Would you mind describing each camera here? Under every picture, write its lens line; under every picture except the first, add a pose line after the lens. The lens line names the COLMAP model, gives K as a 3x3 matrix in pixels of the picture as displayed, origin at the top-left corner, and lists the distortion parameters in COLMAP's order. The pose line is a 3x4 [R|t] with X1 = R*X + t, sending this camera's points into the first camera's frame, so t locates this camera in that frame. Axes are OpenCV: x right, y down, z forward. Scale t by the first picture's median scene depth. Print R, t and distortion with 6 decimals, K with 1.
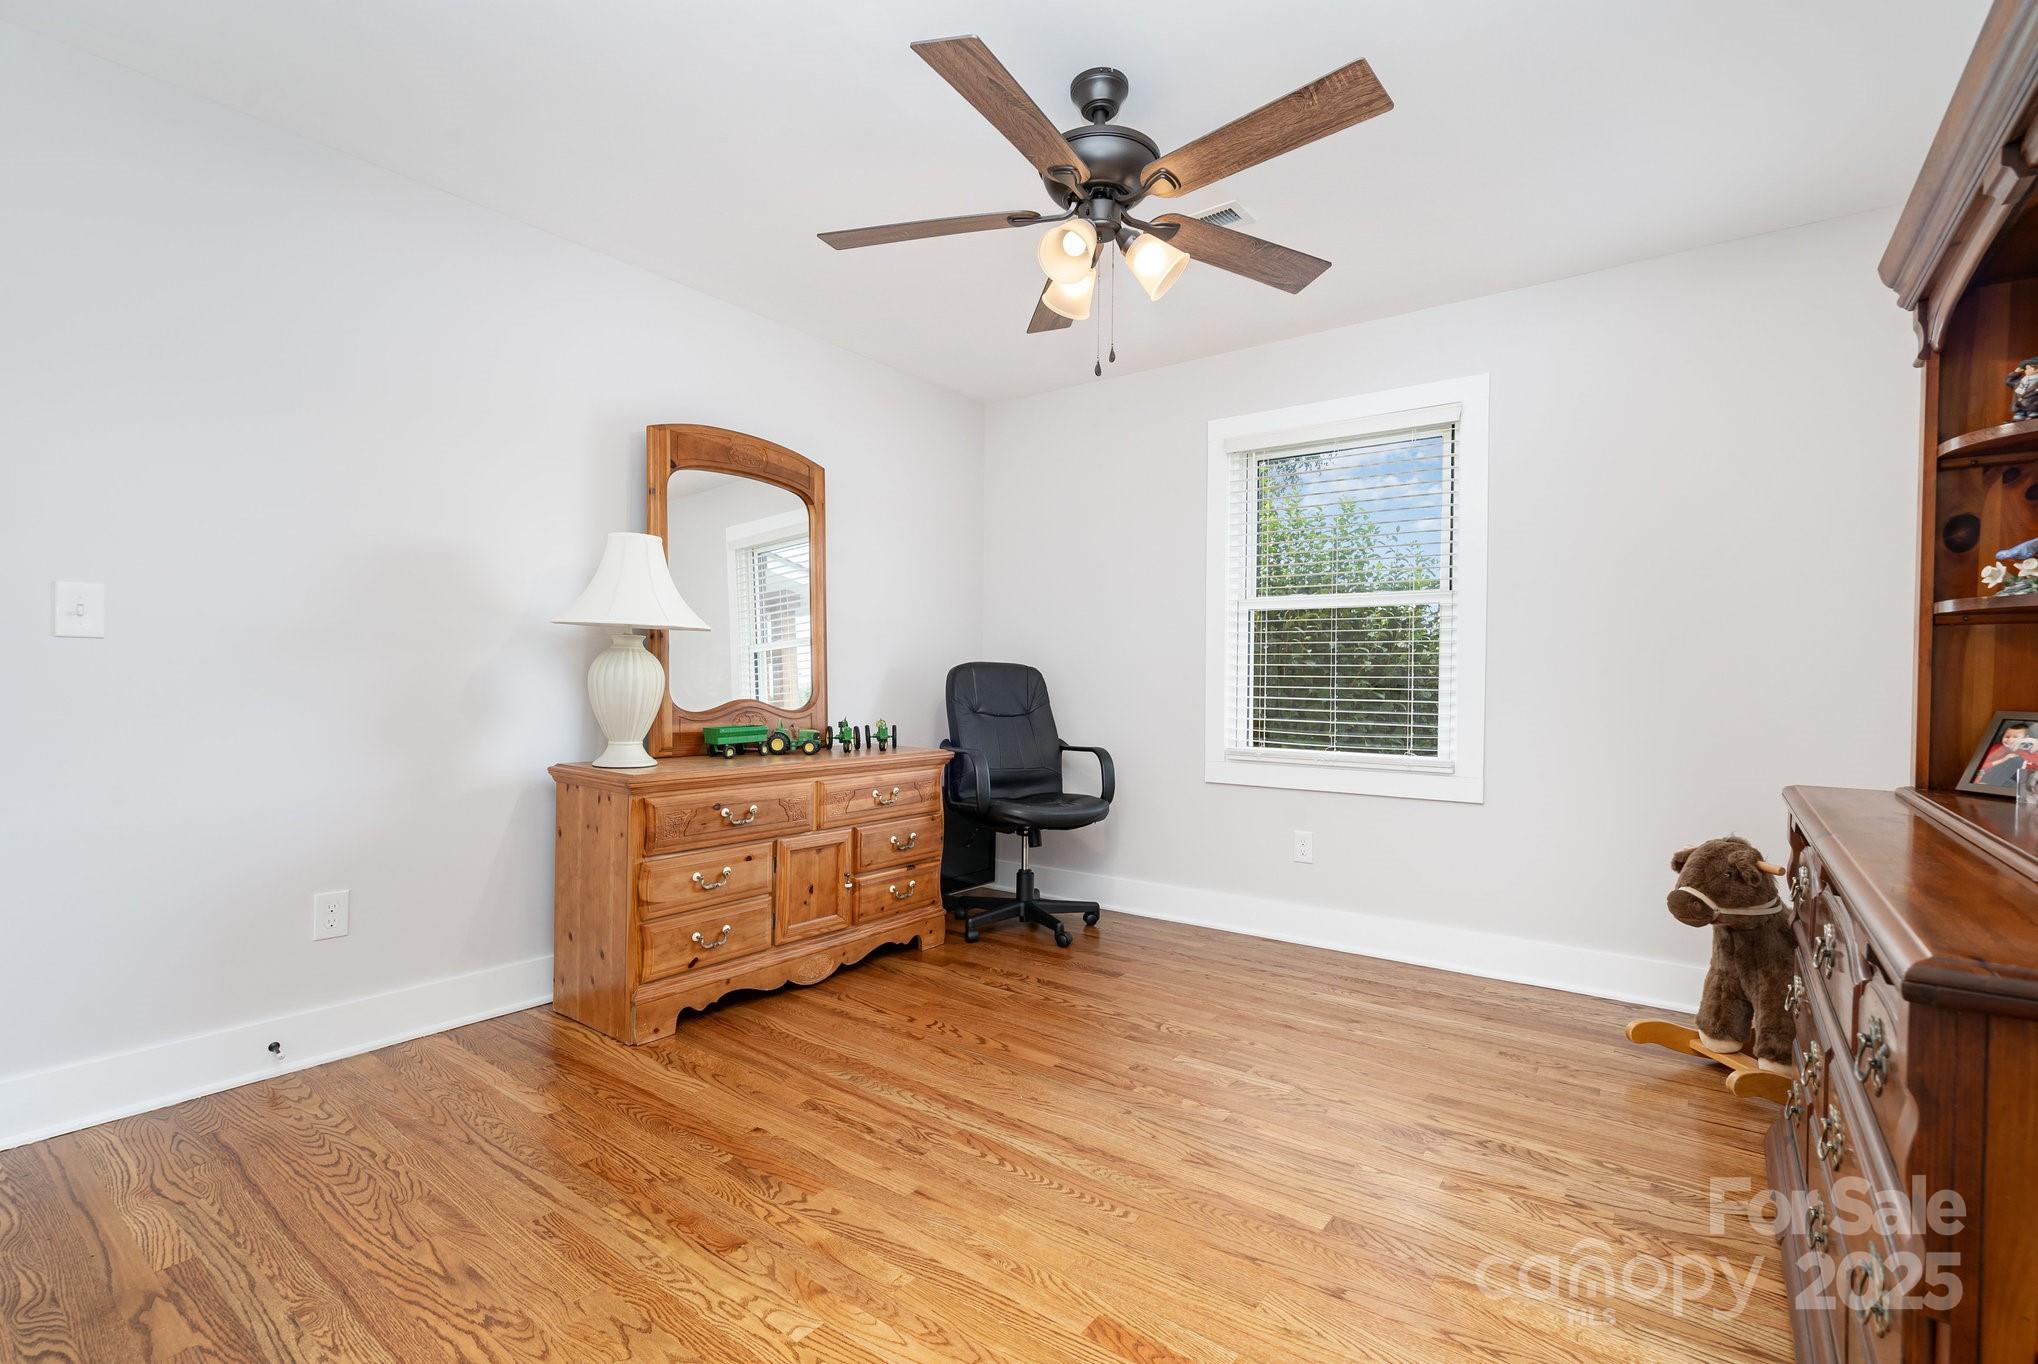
lens RADIAL K [[931.3, 0, 1024.0], [0, 931.3, 689.0], [0, 0, 1]] dist [-0.004511, 0.002139]
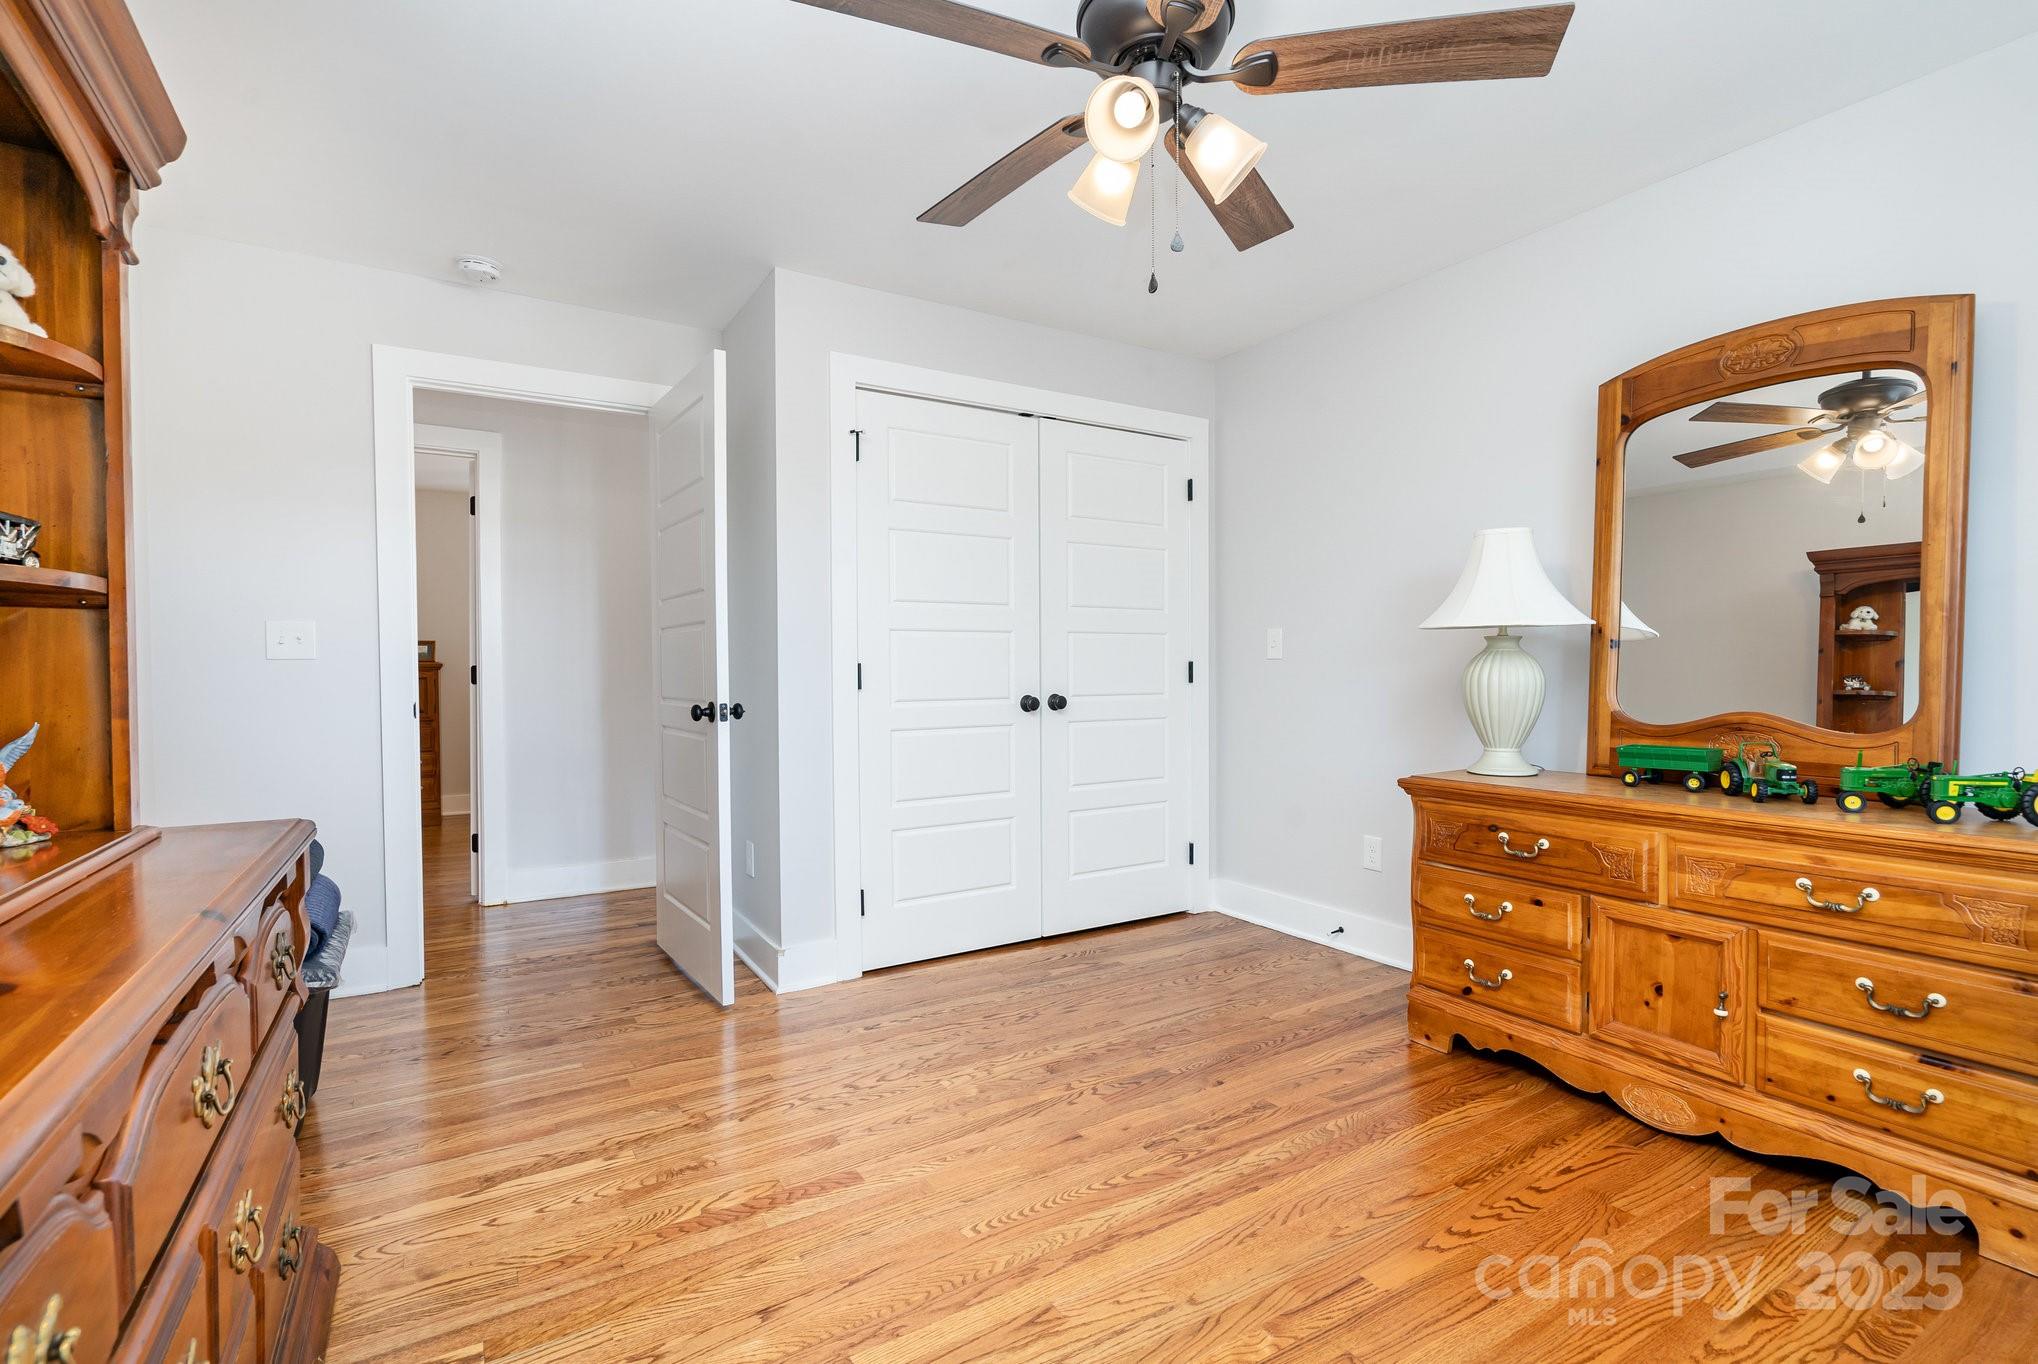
lens RADIAL K [[931.3, 0, 1021.8], [0, 931.3, 683.9], [0, 0, 1]] dist [-0.004511, 0.002139]
pose [[-0.369829, 0.000171, -0.929100, 0.637970], [-0.011305, 0.999925, 0.004684, -0.008017], [0.929031, 0.012236, -0.369800, 0.895752]]
